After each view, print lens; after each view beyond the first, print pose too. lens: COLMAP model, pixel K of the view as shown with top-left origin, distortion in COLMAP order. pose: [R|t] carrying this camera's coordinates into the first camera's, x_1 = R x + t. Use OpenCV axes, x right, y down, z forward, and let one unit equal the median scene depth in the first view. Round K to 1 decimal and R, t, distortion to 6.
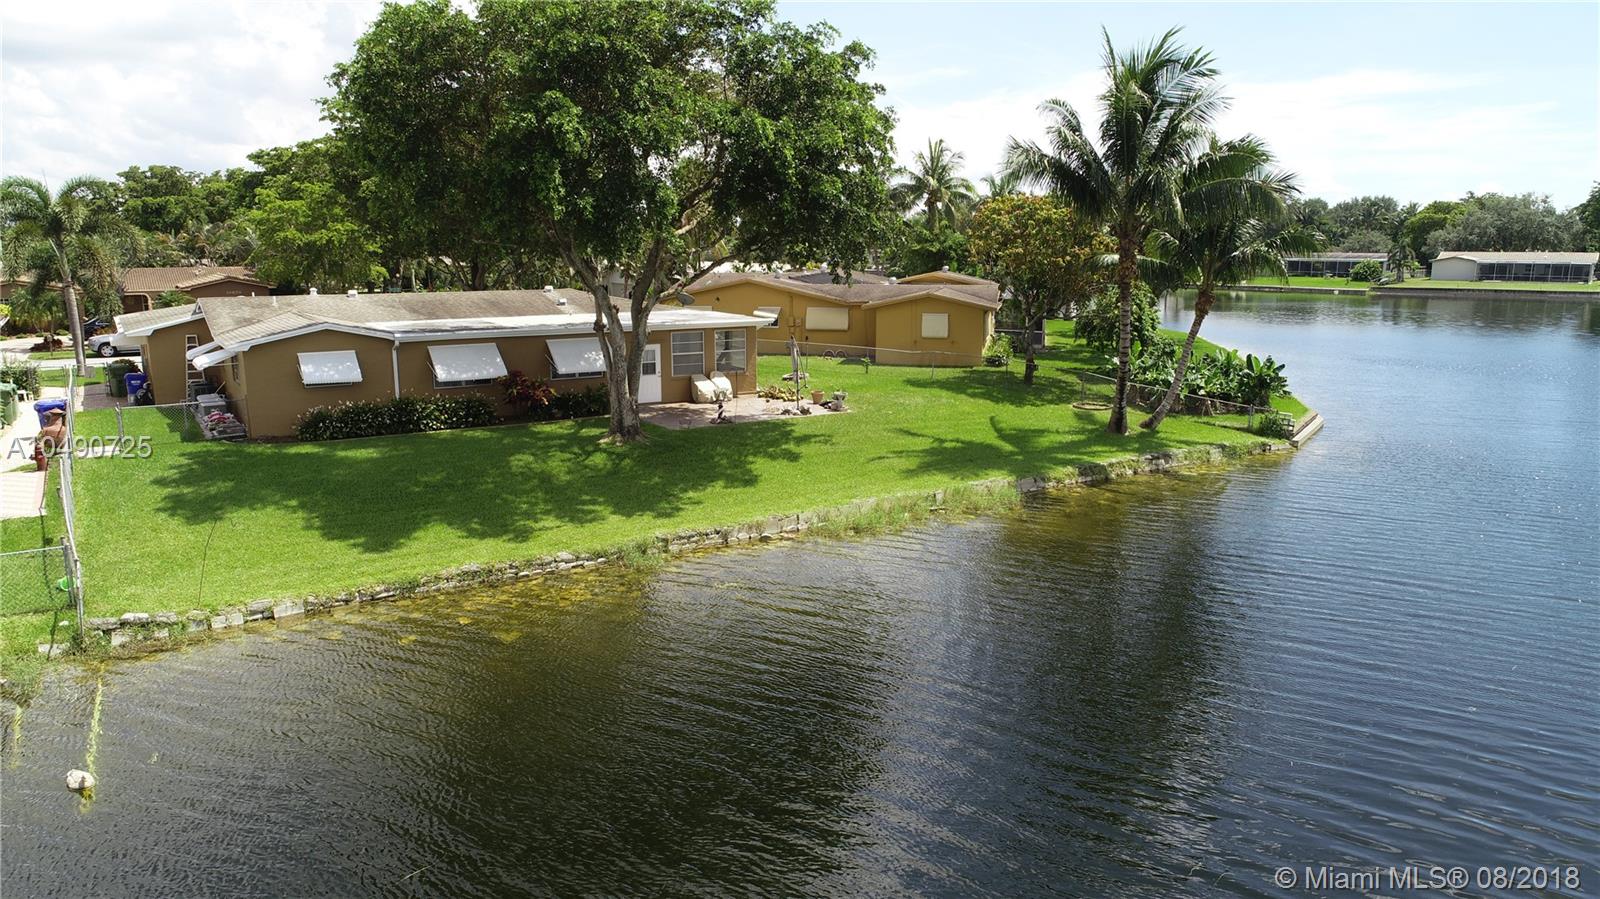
lens RADIAL K [[1073.1, 0, 805.2], [0, 1073.1, 451.7], [0, 0, 1]] dist [-0.002383, -0.000106]
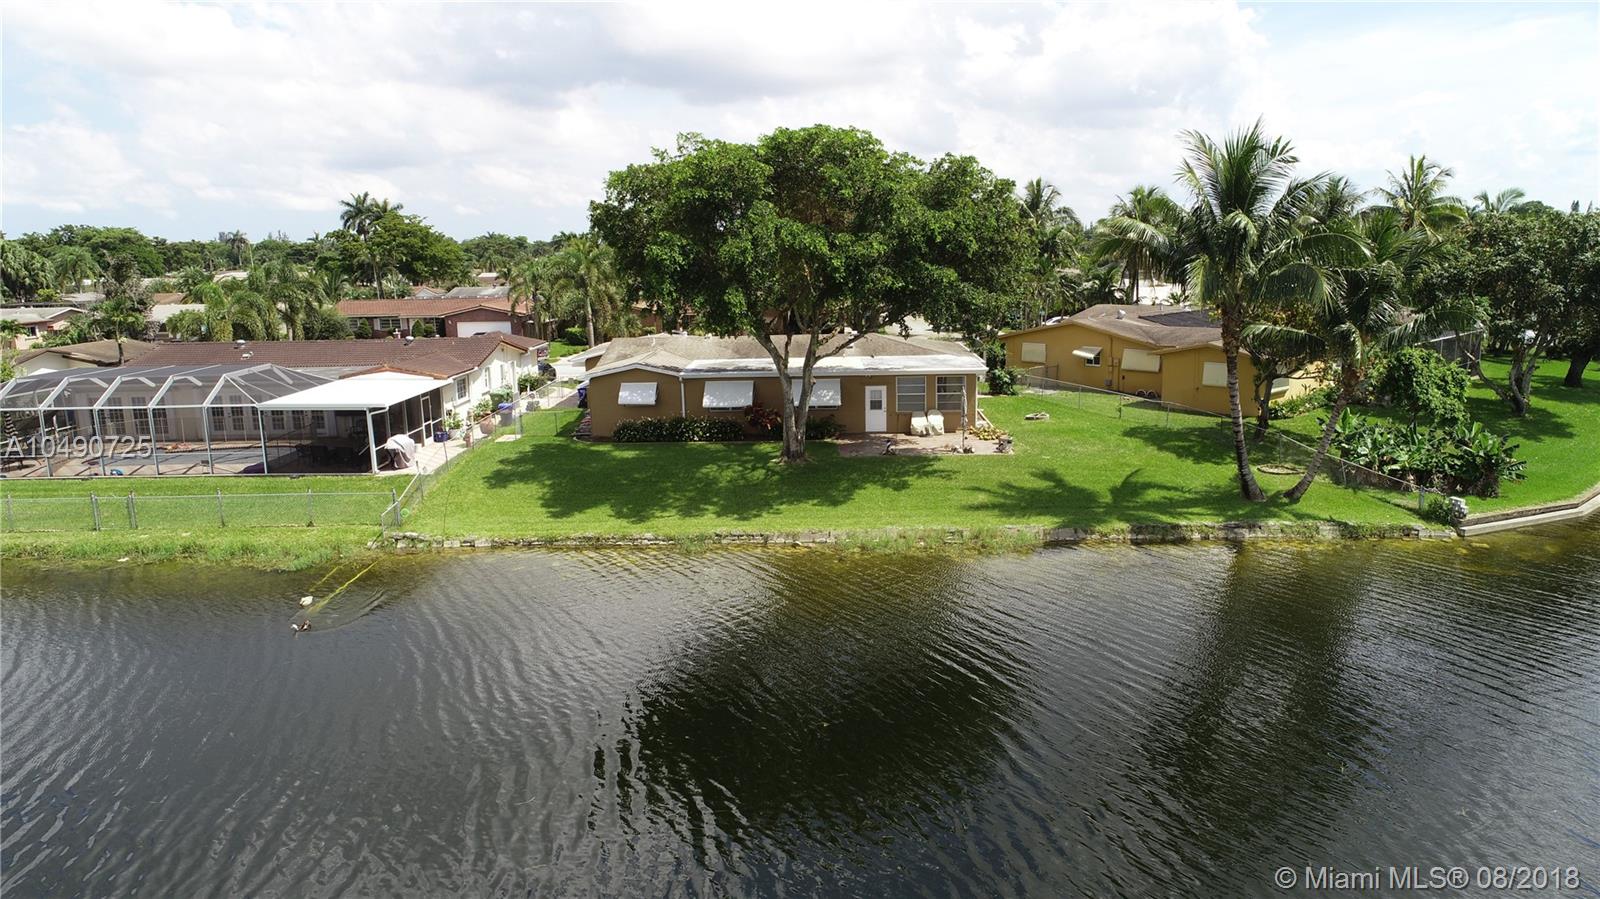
lens RADIAL K [[1073.1, 0, 805.2], [0, 1073.1, 451.7], [0, 0, 1]] dist [-0.002383, -0.000106]
pose [[0.825022, 0.091067, -0.557715, 0.564806], [-0.087877, 0.995599, 0.032571, -0.064577], [0.558227, 0.022138, 0.829393, -0.101461]]
